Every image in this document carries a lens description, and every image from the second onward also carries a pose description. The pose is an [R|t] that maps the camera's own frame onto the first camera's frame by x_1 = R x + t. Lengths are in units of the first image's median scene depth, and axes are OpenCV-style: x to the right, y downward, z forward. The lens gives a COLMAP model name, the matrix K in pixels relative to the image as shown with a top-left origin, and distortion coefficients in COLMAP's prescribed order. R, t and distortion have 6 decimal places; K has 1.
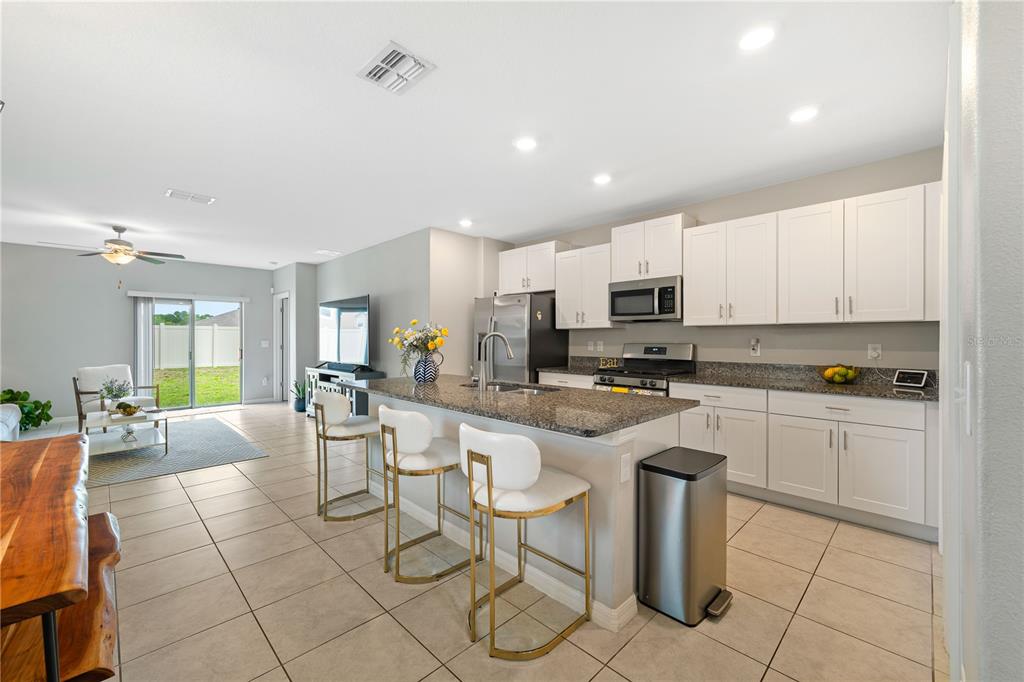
lens RADIAL K [[418.9, 0, 510.6], [0, 418.9, 341.9], [0, 0, 1]] dist [0.000840, 0.000101]
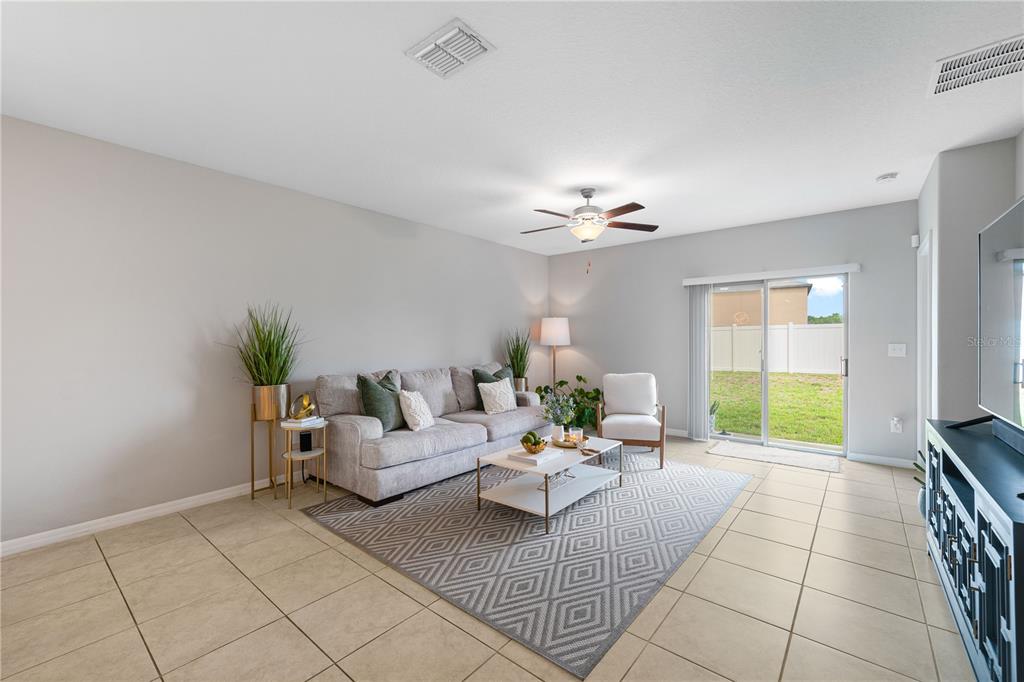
lens RADIAL K [[418.9, 0, 510.6], [0, 418.9, 341.9], [0, 0, 1]] dist [0.000840, 0.000101]
pose [[0.085879, 0.004976, -0.996293, -0.160010], [-0.010203, 0.999939, 0.004115, -0.003839], [0.996253, 0.009812, 0.085924, 0.635116]]
